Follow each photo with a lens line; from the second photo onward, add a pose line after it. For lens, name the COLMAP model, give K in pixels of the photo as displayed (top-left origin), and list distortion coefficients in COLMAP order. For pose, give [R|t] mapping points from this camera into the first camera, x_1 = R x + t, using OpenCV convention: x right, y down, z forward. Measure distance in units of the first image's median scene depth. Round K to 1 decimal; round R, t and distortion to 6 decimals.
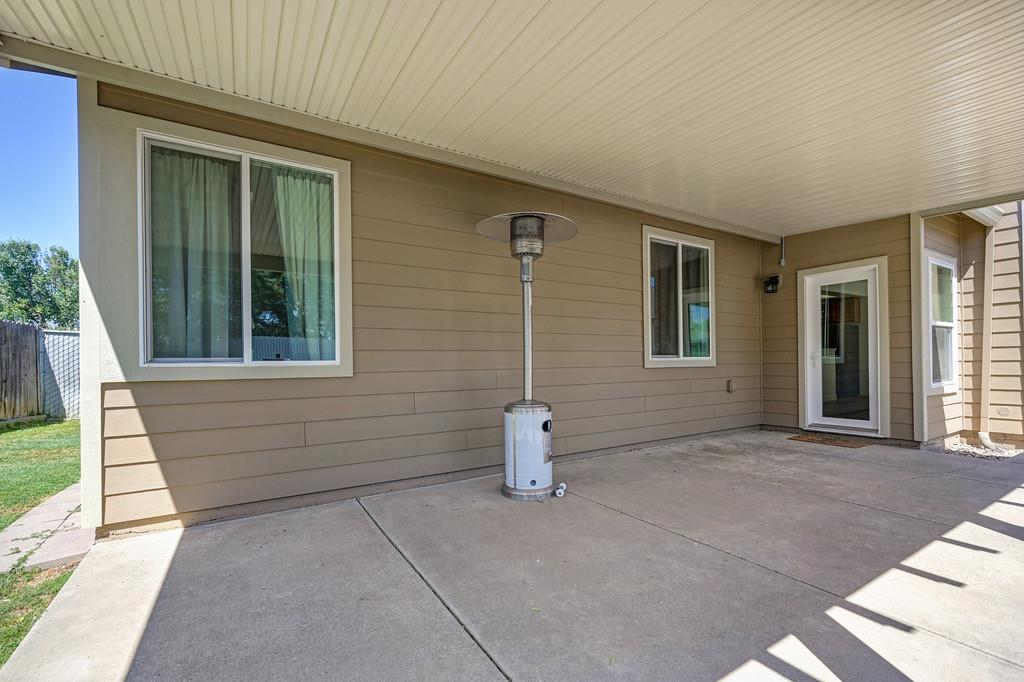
lens RADIAL K [[453.8, 0, 512.7], [0, 453.8, 357.0], [0, 0, 1]] dist [-0.001709, 0.000212]
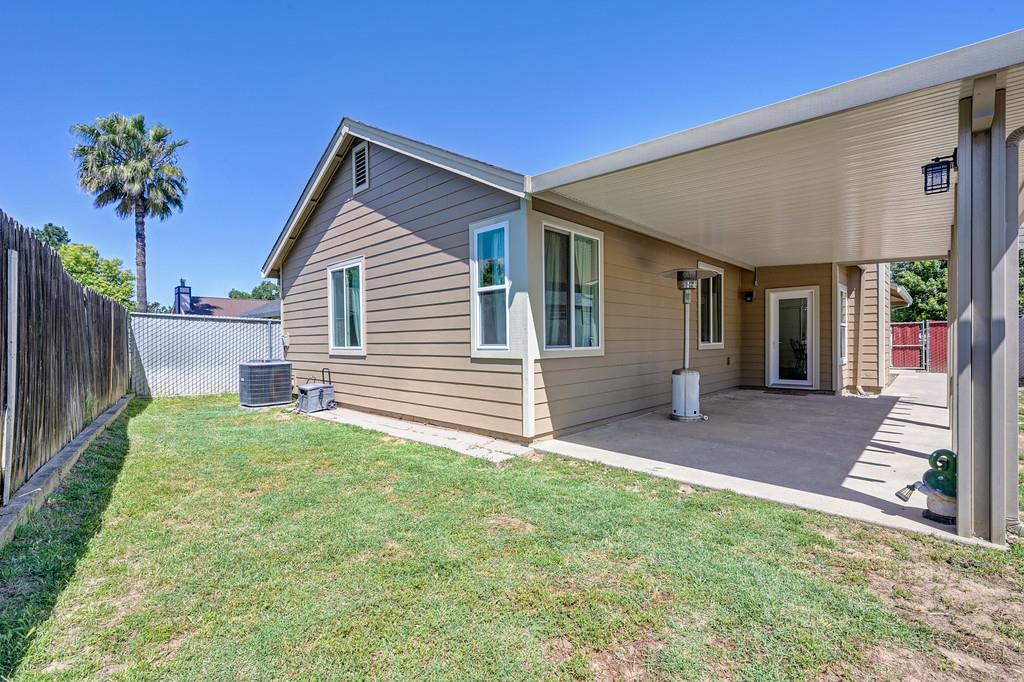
lens RADIAL K [[451.5, 0, 512.0], [0, 451.5, 341.0], [0, 0, 1]] dist [-0.000924, -0.000115]
pose [[0.969842, 0.004365, 0.243695, -0.696287], [-0.007319, 0.999910, 0.011218, -0.018777], [-0.243624, -0.012663, 0.969787, -0.372784]]
